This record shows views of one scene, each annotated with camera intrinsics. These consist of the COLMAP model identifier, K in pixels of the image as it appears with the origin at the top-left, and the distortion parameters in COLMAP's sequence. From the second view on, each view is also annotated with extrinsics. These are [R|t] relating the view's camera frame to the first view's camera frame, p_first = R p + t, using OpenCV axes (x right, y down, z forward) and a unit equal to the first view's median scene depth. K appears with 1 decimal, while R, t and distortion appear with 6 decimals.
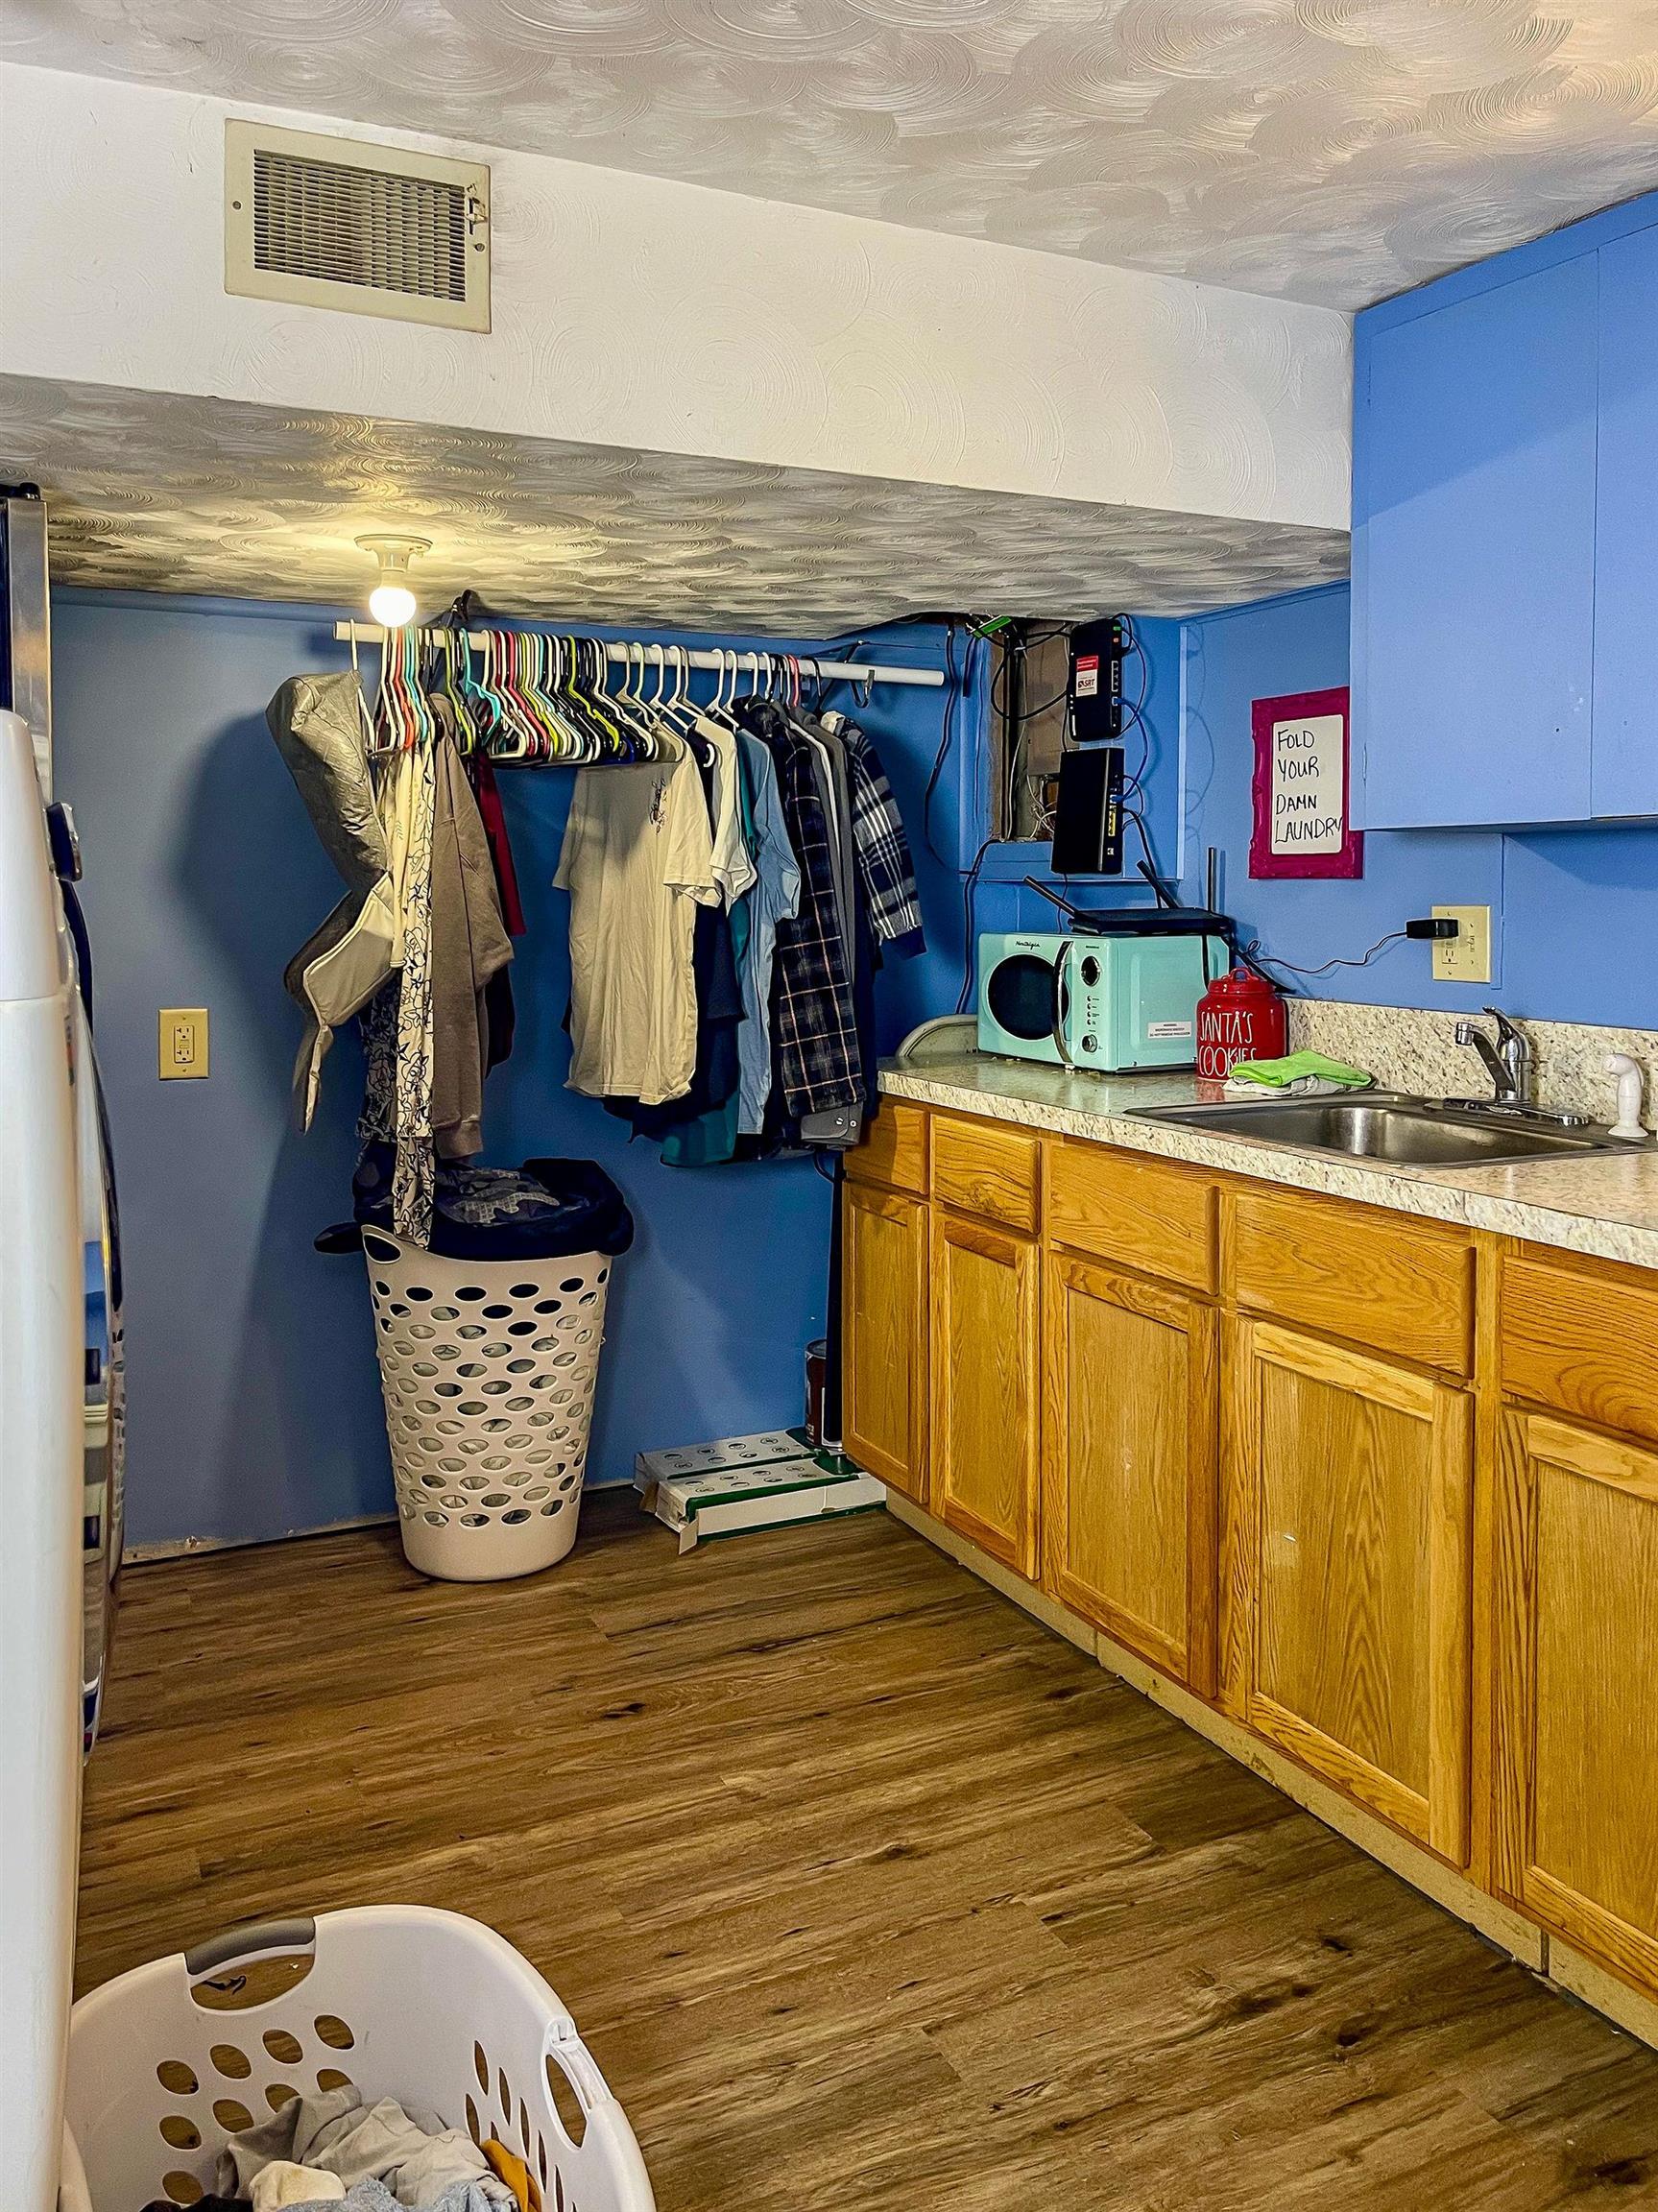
lens RADIAL K [[1655.2, 0, 829.0], [0, 1655.2, 1106.0], [0, 0, 1]] dist [0.000383, 0.000608]
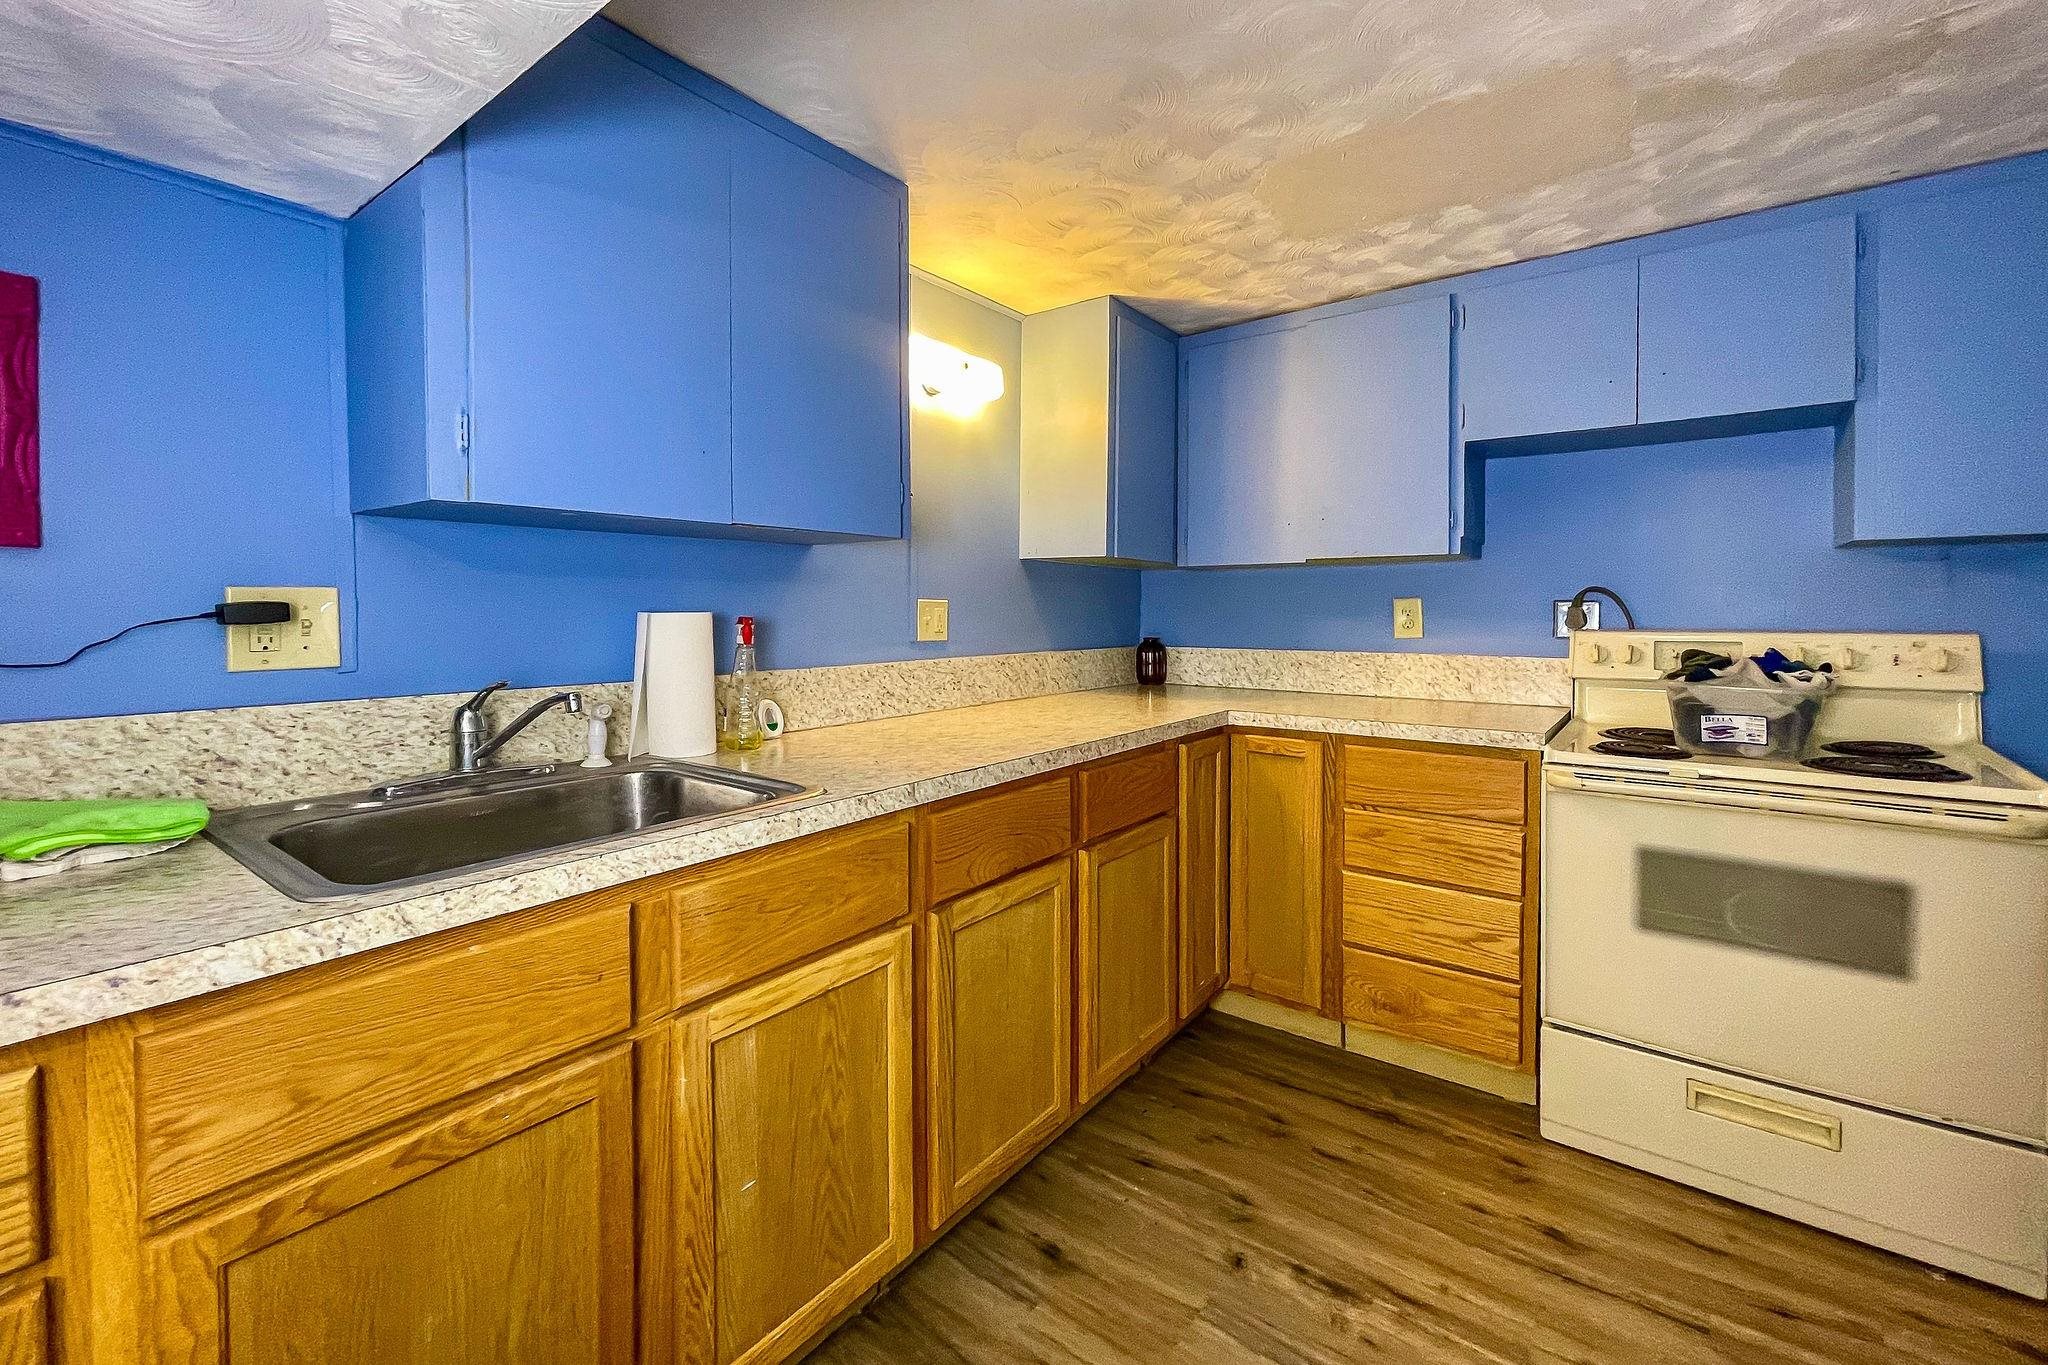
lens RADIAL K [[848.3, 0, 1022.3], [0, 848.3, 629.4], [0, 0, 1]] dist [-0.016493, -0.000213]
pose [[-0.467614, -0.021940, 0.883660, -0.259897], [0.107899, 0.990799, 0.081698, -0.110486], [-0.877322, 0.133549, -0.460945, 1.033748]]
